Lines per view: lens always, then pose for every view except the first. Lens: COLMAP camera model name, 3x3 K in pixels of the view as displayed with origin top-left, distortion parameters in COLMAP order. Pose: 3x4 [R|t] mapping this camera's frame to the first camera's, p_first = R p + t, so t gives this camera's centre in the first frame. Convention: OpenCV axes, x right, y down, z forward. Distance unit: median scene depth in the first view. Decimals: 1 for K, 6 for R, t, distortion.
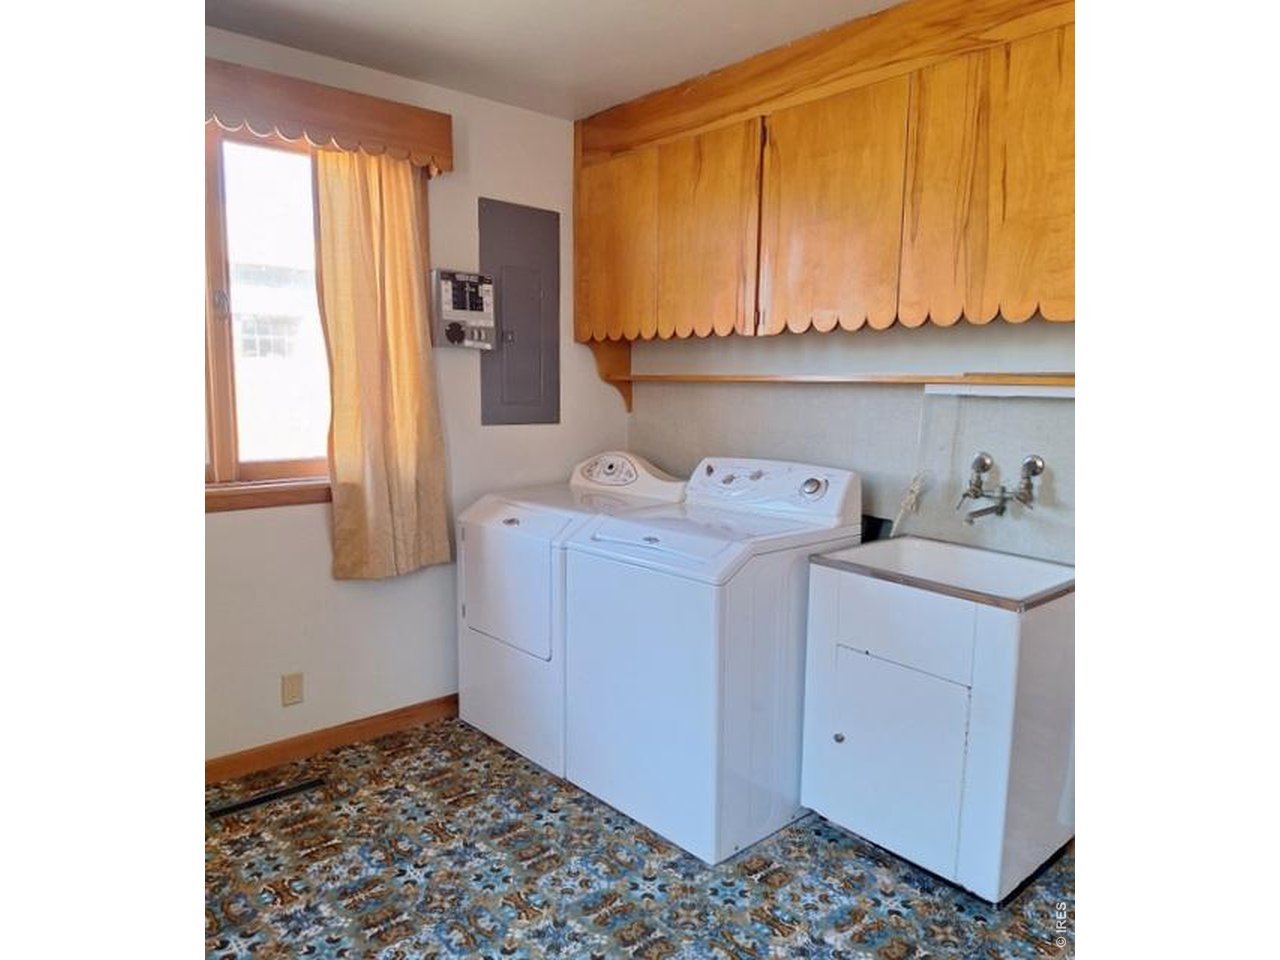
lens RADIAL K [[862.7, 0, 609.3], [0, 862.7, 493.4], [0, 0, 1]] dist [0.097404, -0.107689]
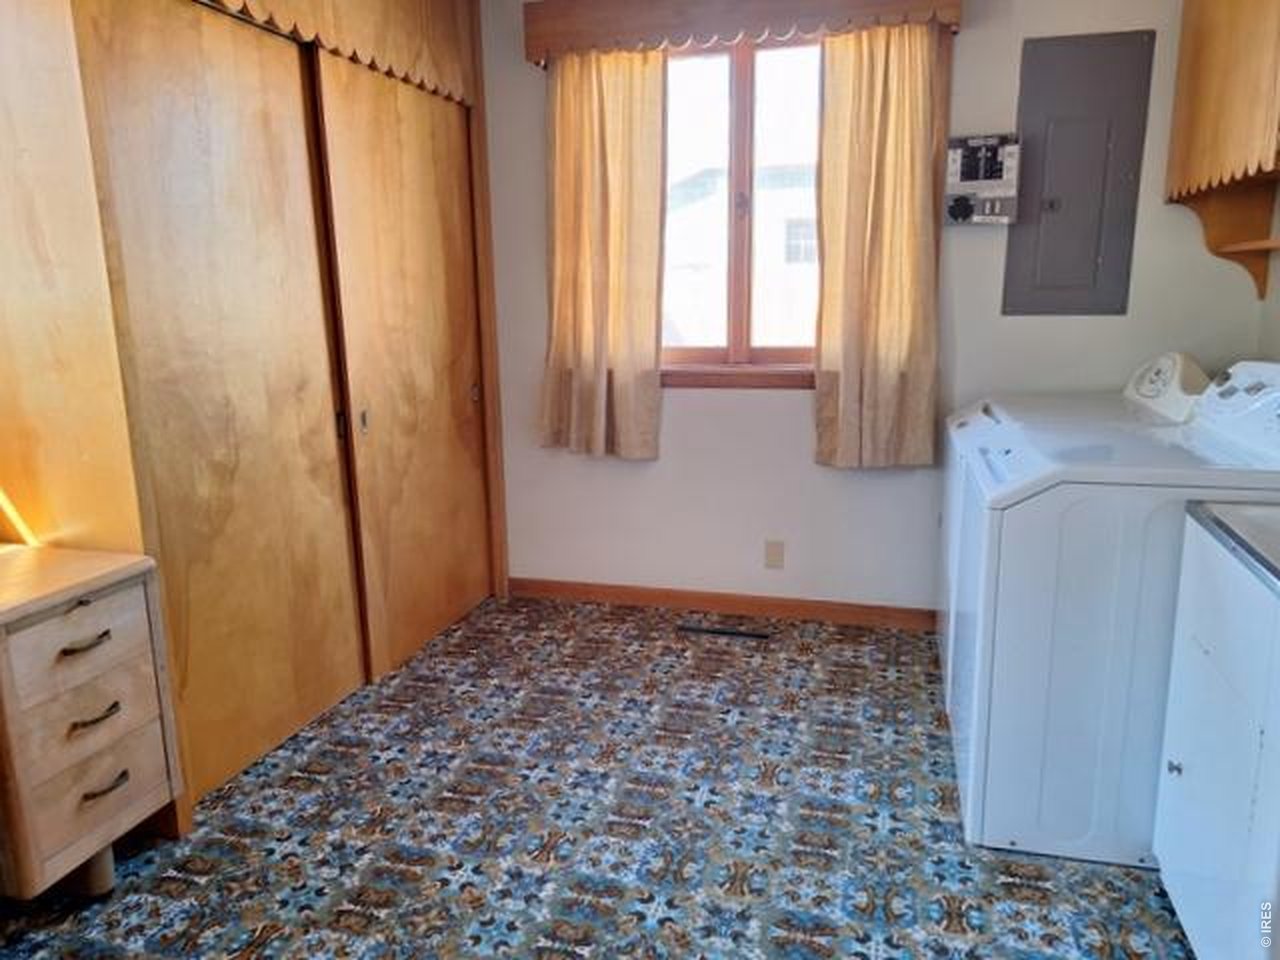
lens RADIAL K [[940.5, 0, 616.7], [0, 940.5, 485.3], [0, 0, 1]] dist [0.157147, -0.144039]
pose [[0.539704, 0.157697, -0.826953, 0.499056], [-0.098089, 0.987388, 0.124274, 0.007509], [0.836121, 0.014044, 0.548366, 0.165681]]
